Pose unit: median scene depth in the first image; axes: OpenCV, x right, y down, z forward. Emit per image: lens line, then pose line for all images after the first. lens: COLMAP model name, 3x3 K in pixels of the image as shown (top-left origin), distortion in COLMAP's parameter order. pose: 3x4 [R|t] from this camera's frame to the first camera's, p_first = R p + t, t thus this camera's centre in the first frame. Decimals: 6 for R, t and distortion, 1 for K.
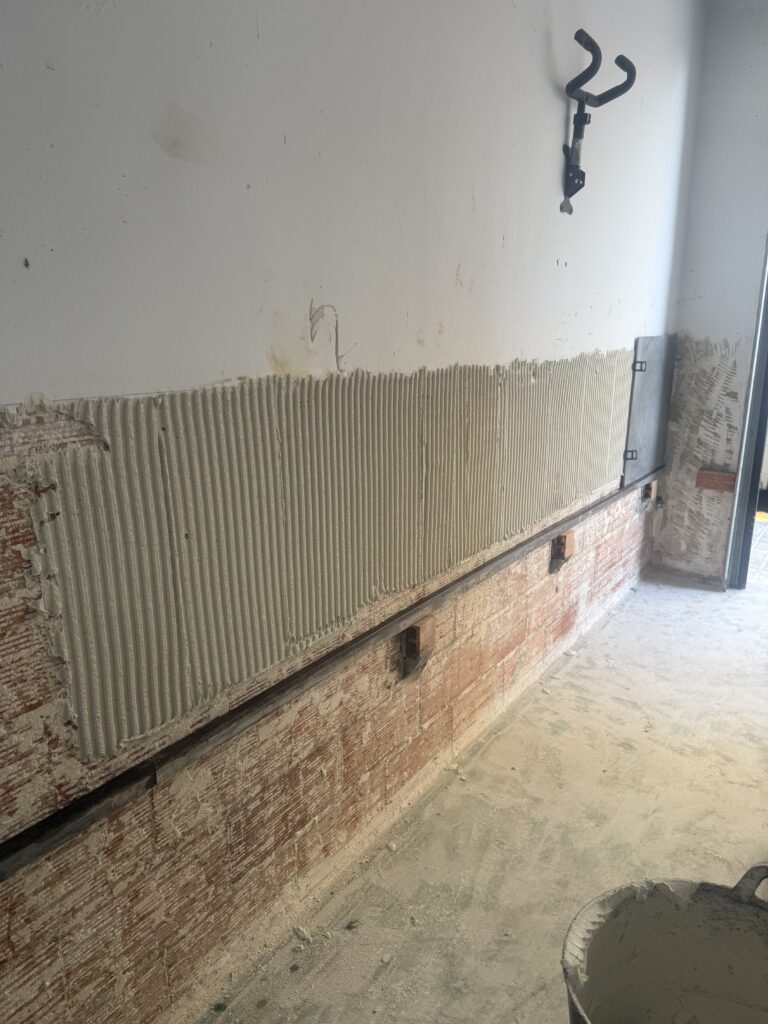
lens RADIAL K [[720.6, 0, 379.6], [0, 720.6, 512.8], [0, 0, 1]] dist [0.051919, -0.053405]
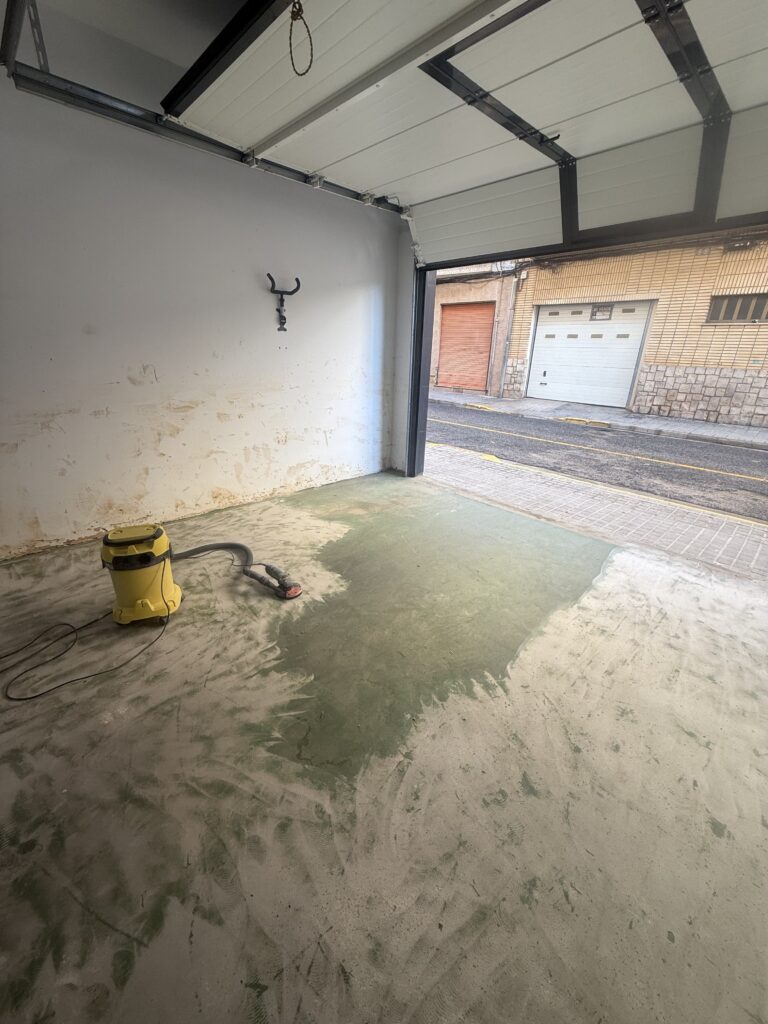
lens RADIAL K [[405.8, 0, 383.2], [0, 405.8, 508.7], [0, 0, 1]] dist [0.000639, -0.000409]
pose [[0.981278, 0.096379, -0.166747, 1.097917], [-0.076076, 0.989344, 0.124139, 0.080620], [0.176935, -0.109130, 0.978154, -0.697898]]
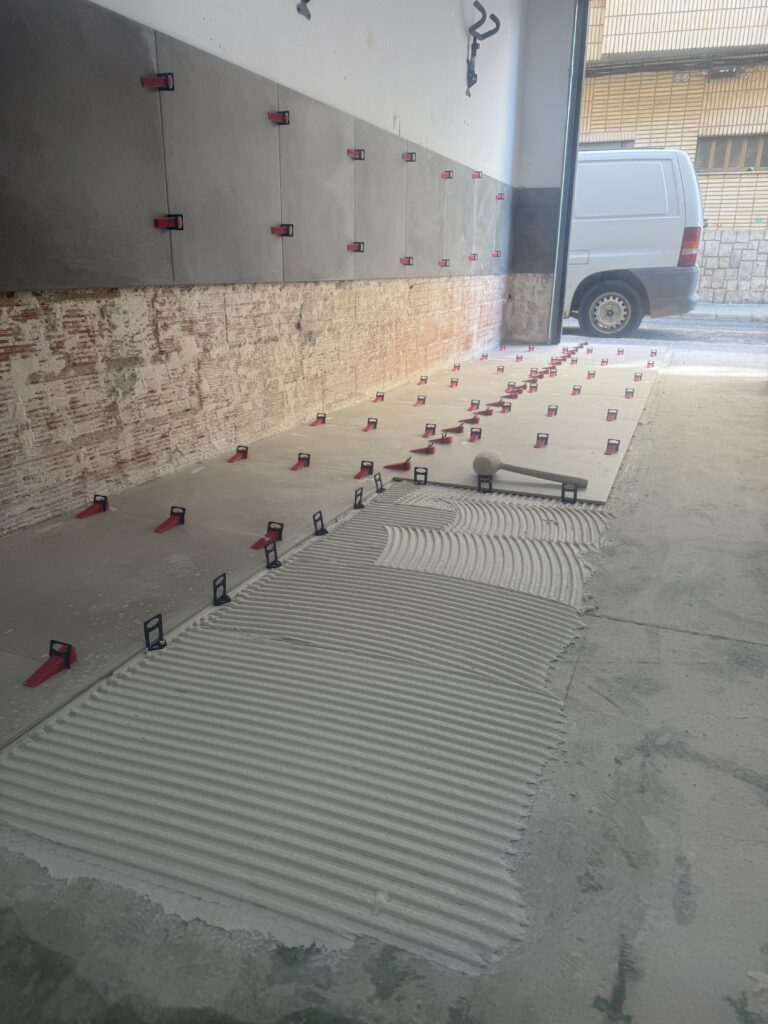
lens RADIAL K [[720.6, 0, 380.5], [0, 720.6, 511.6], [0, 0, 1]] dist [0.051919, -0.053405]
pose [[0.974624, -0.065591, 0.214022, -0.501769], [0.049706, 0.995652, 0.078784, 0.574504], [-0.218258, -0.066147, 0.973647, -0.999676]]
